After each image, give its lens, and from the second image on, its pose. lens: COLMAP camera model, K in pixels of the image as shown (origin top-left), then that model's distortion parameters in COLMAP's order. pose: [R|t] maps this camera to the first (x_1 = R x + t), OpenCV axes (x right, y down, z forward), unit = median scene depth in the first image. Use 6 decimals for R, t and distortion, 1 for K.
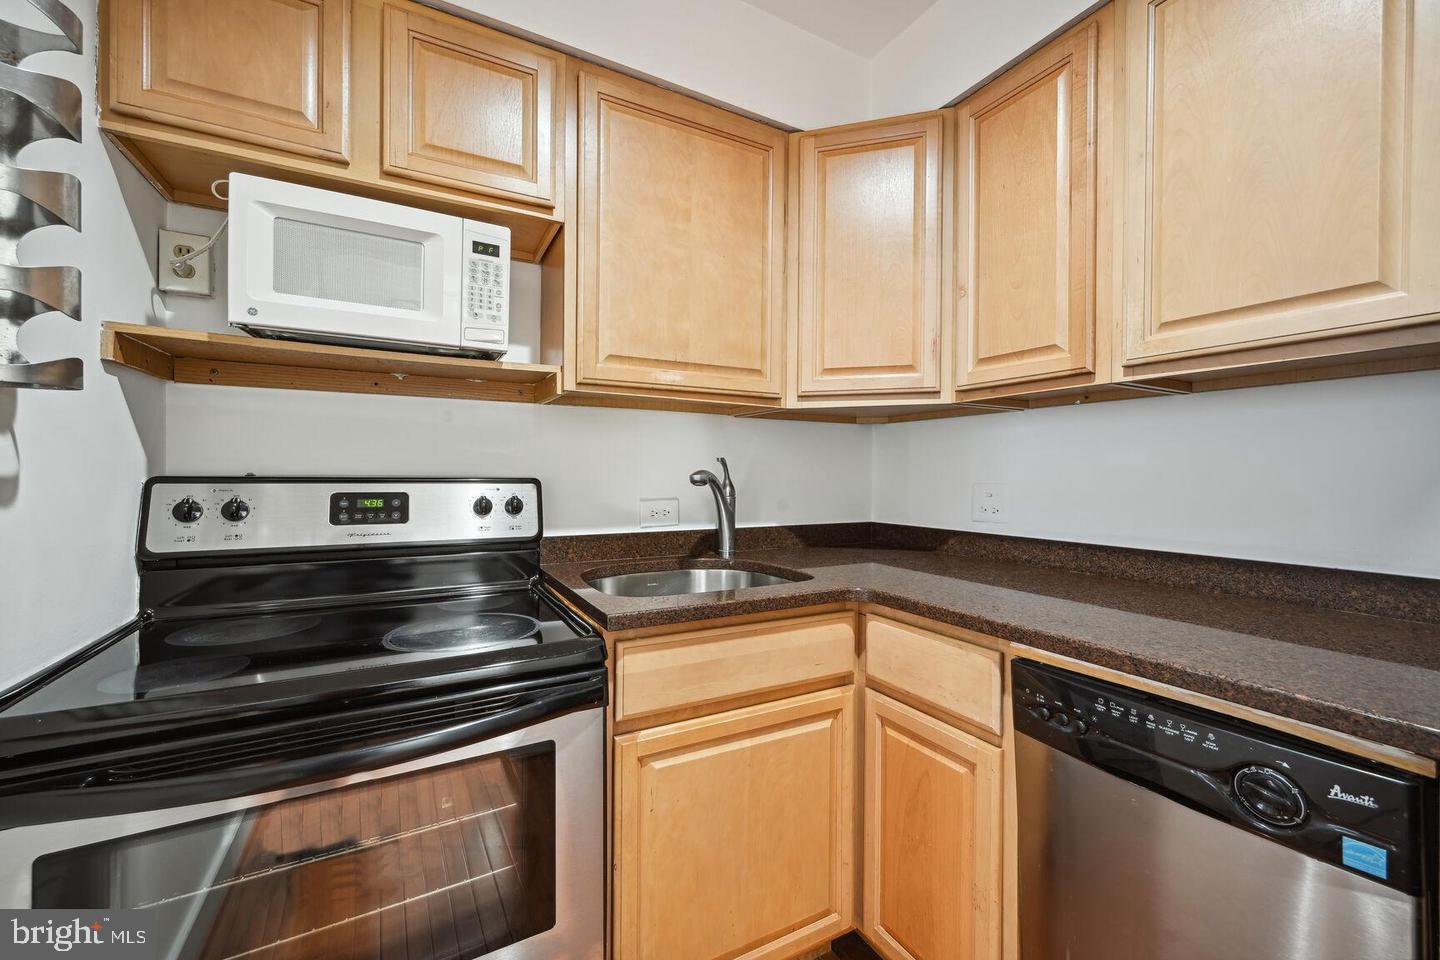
lens RADIAL K [[578.4, 0, 726.1], [0, 578.4, 471.0], [0, 0, 1]] dist [-0.001060, 0.000203]
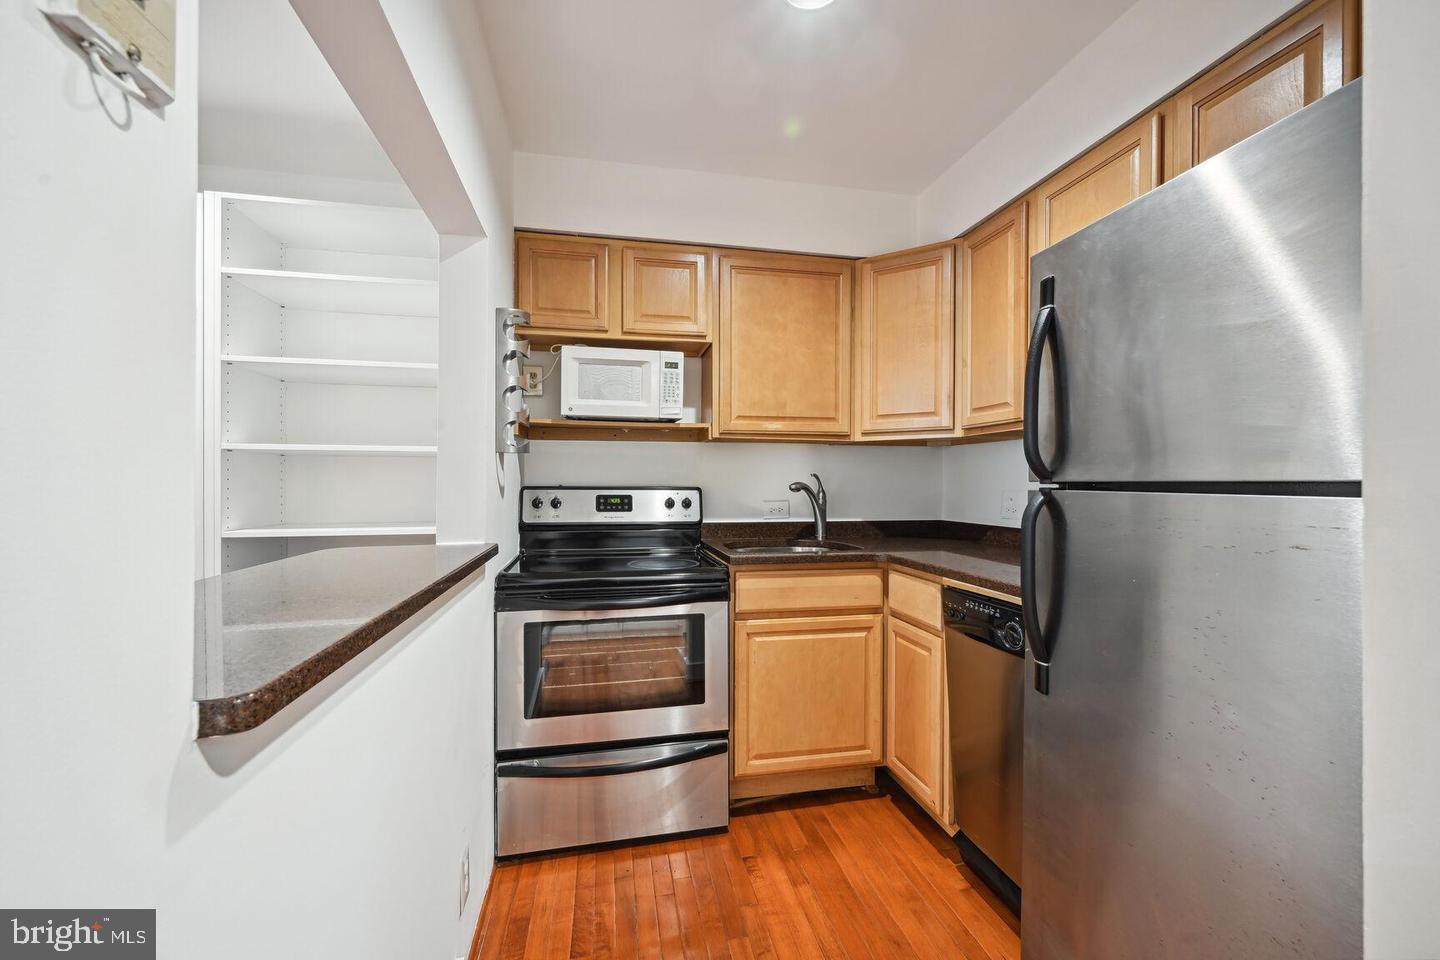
lens RADIAL K [[578.4, 0, 719.1], [0, 578.4, 482.9], [0, 0, 1]] dist [-0.001060, 0.000203]
pose [[0.954742, -0.003158, -0.297417, 0.272634], [0.004267, 0.999986, 0.003078, -0.006067], [0.297403, -0.004208, 0.954743, -0.703665]]
